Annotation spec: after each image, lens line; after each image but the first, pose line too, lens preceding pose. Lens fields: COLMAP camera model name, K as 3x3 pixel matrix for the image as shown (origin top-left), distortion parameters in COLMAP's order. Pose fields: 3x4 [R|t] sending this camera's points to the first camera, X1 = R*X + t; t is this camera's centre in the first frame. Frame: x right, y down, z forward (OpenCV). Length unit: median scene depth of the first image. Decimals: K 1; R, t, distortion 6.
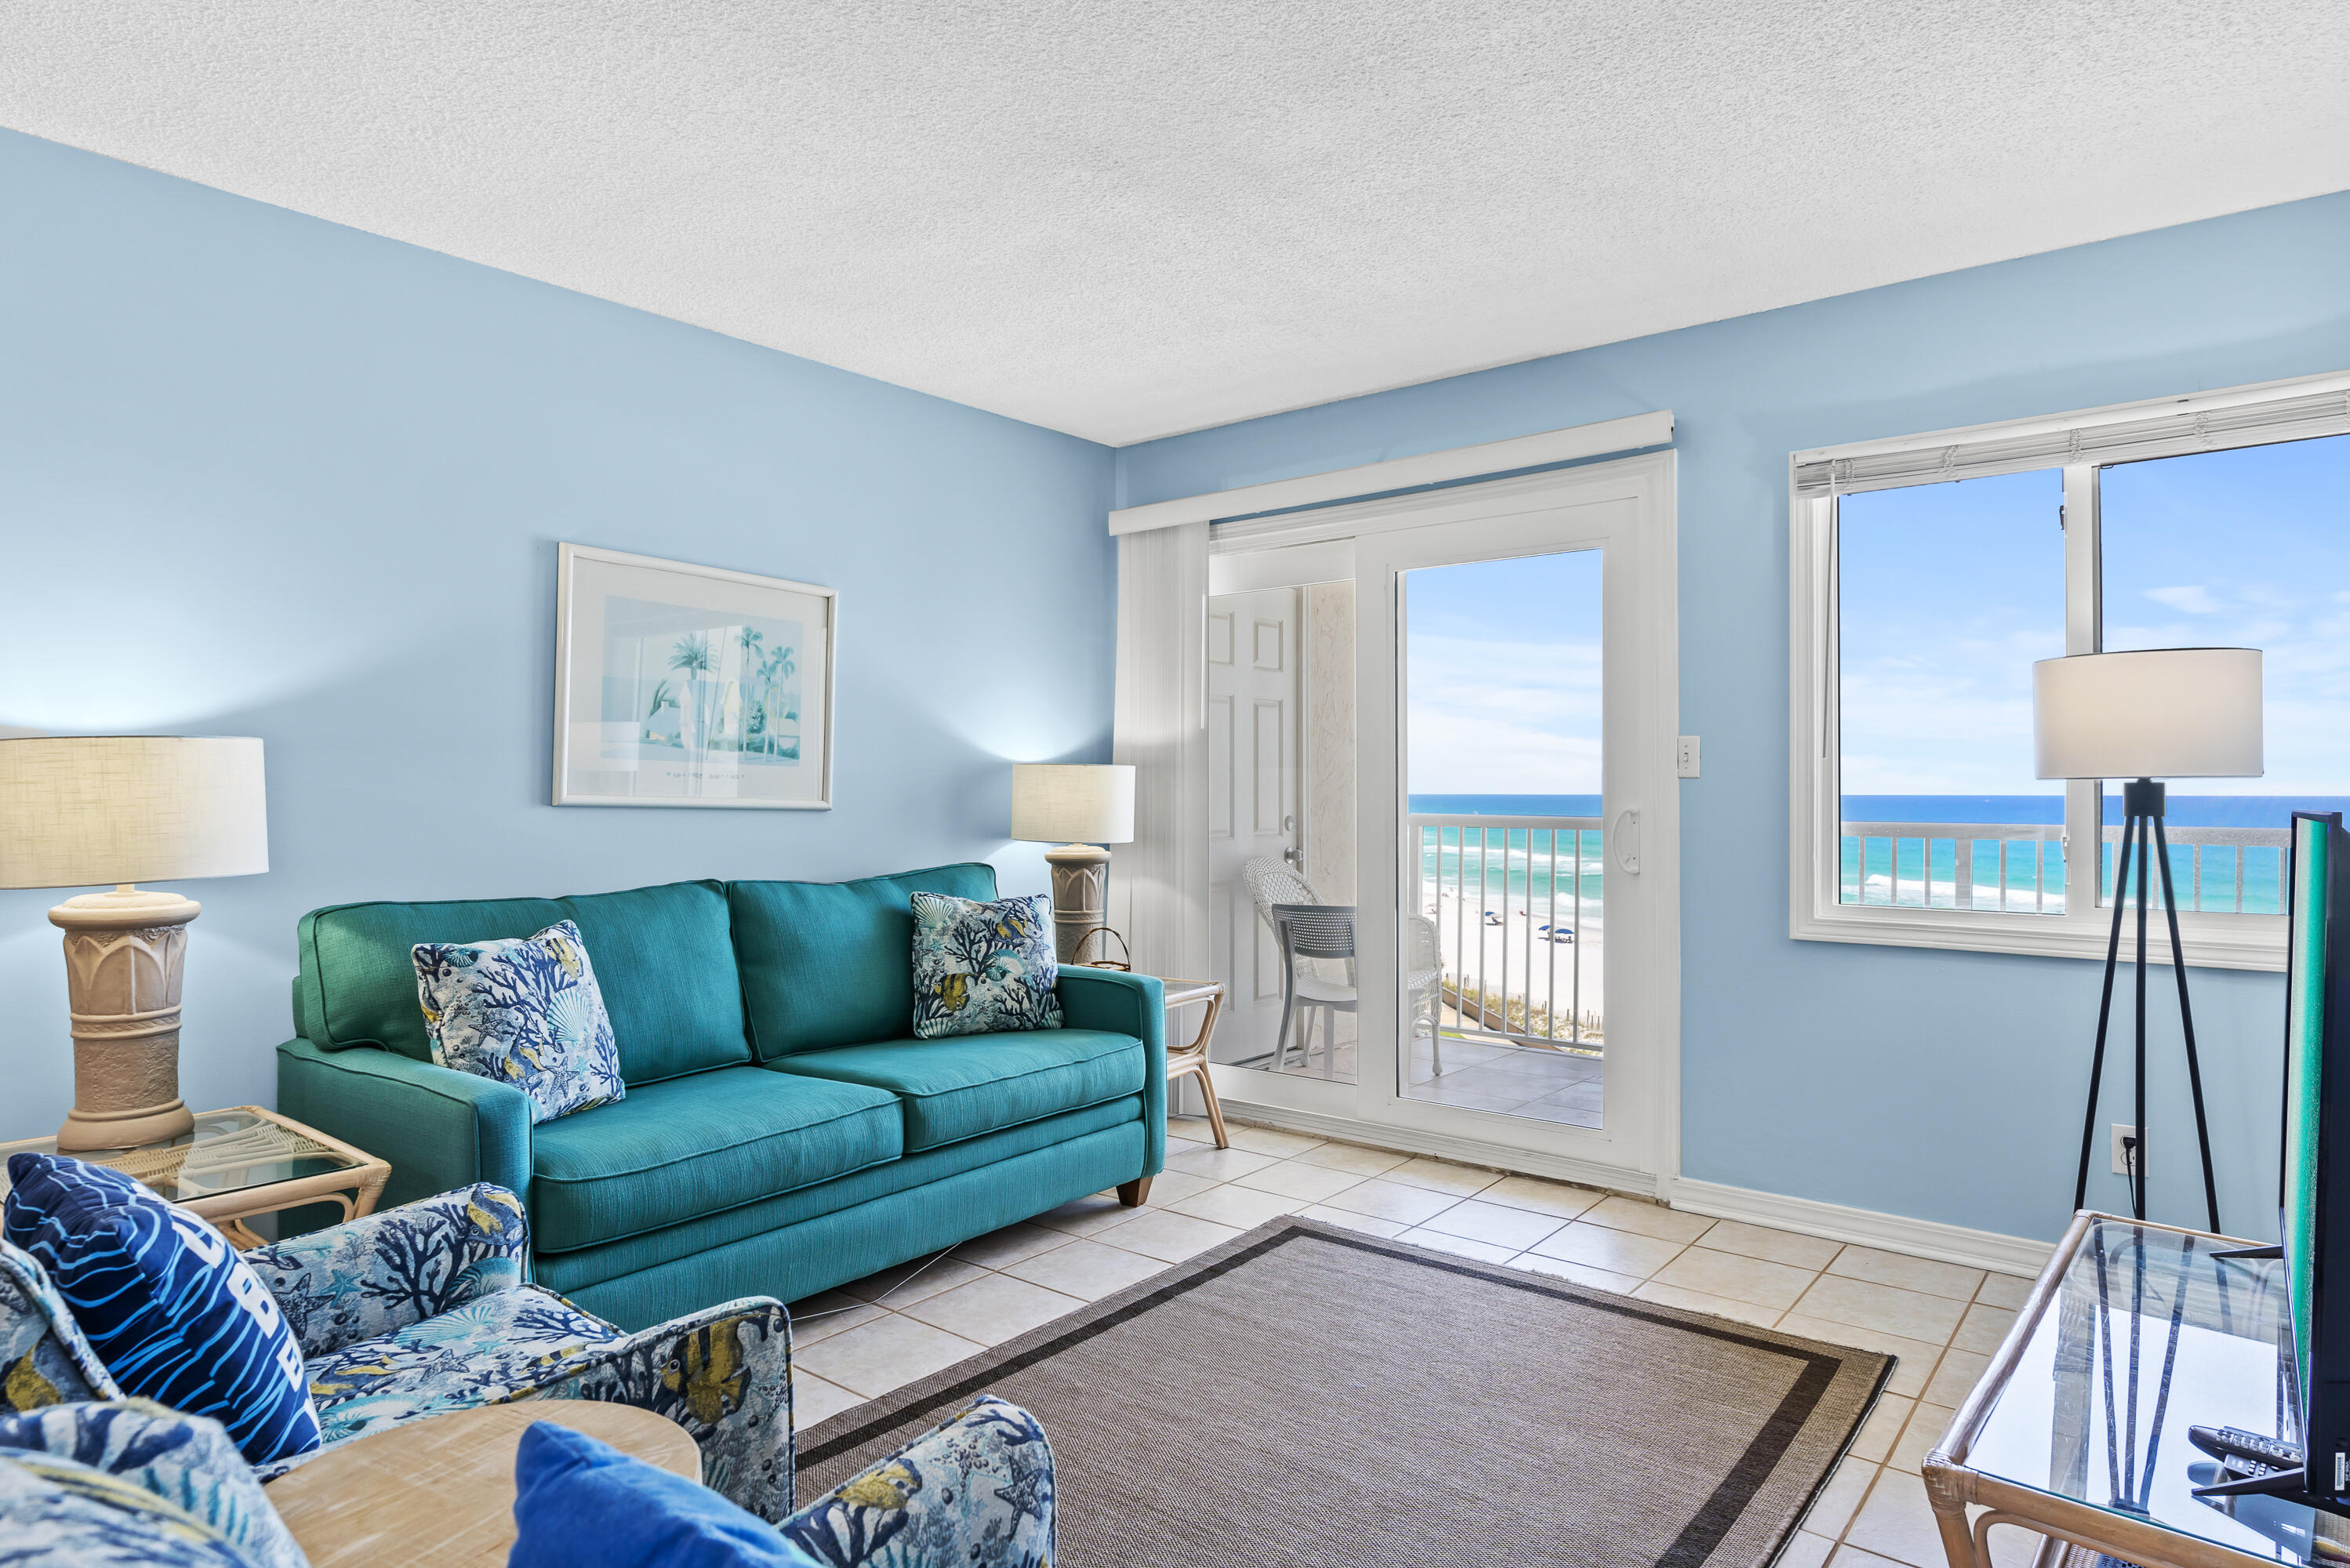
lens RADIAL K [[1339.8, 0, 1194.7], [0, 1339.8, 789.5], [0, 0, 1]] dist [-0.004589, 0.000727]
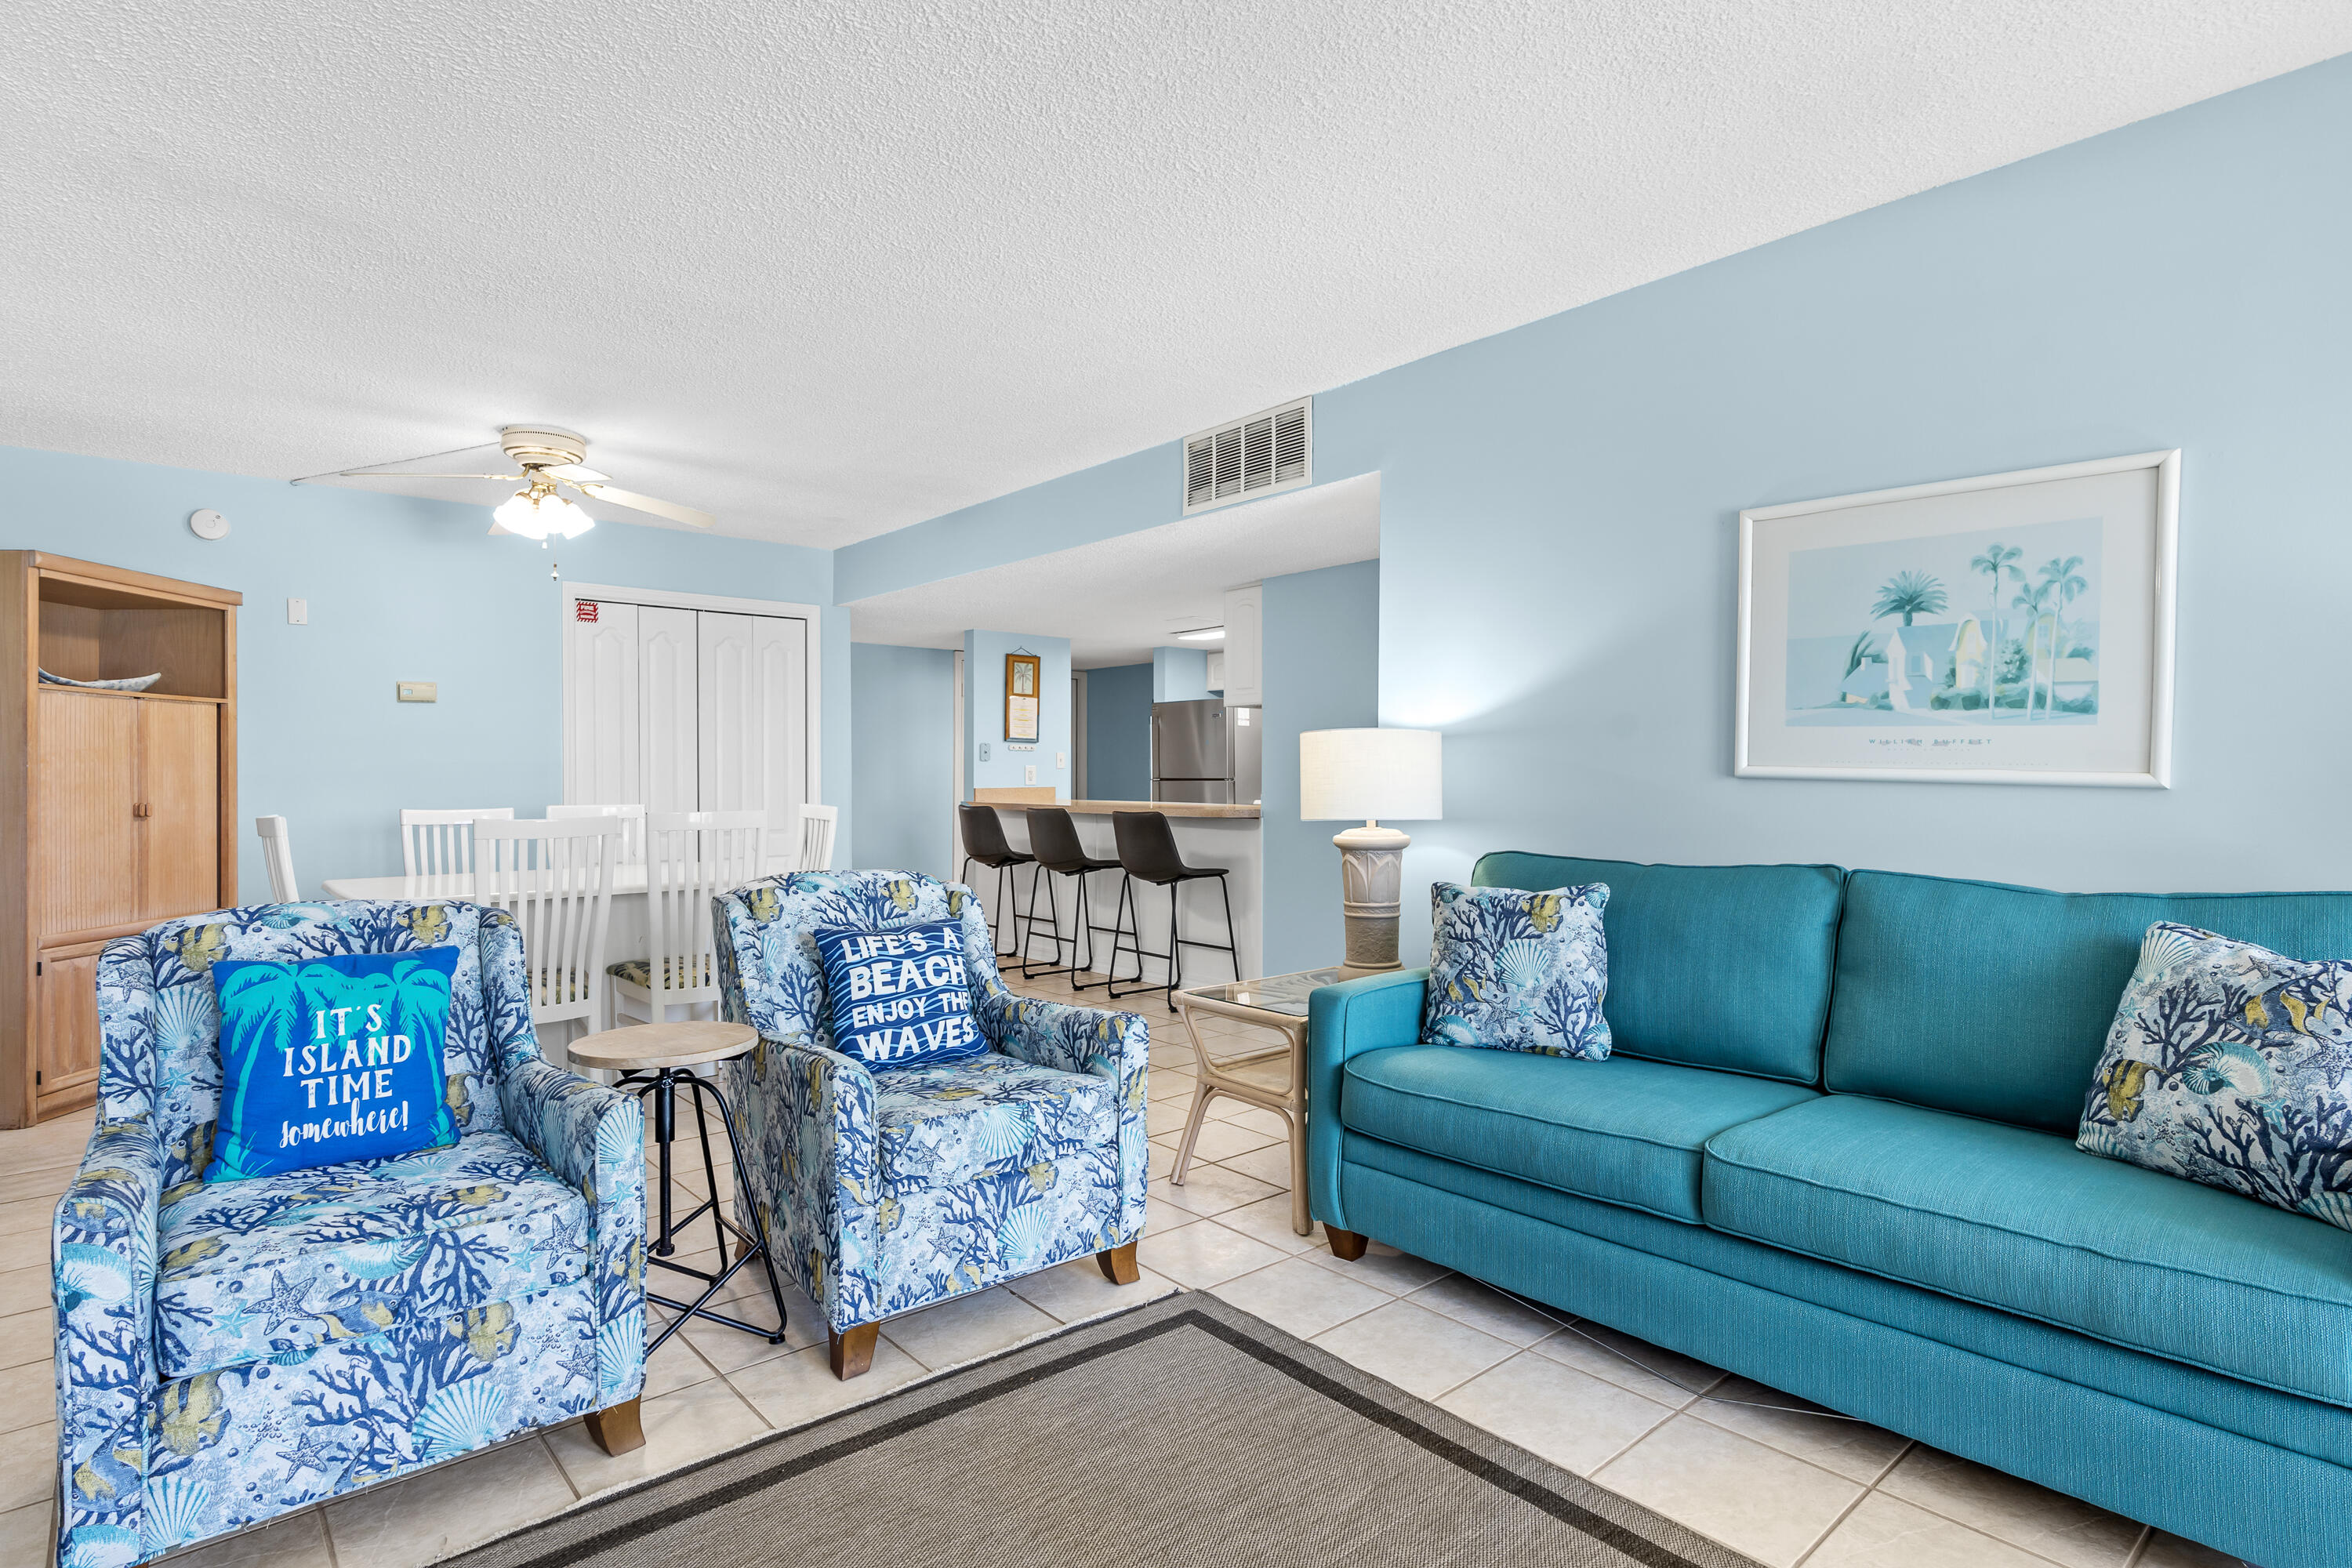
lens RADIAL K [[1186.9, 0, 1170.2], [0, 1186.9, 787.2], [0, 0, 1]] dist [-0.002933, 0.000453]
pose [[-0.189610, 0.006134, -0.981840, 0.428898], [0.000021, 0.999981, 0.006243, 0.012534], [0.981860, 0.001163, -0.189606, 0.690187]]
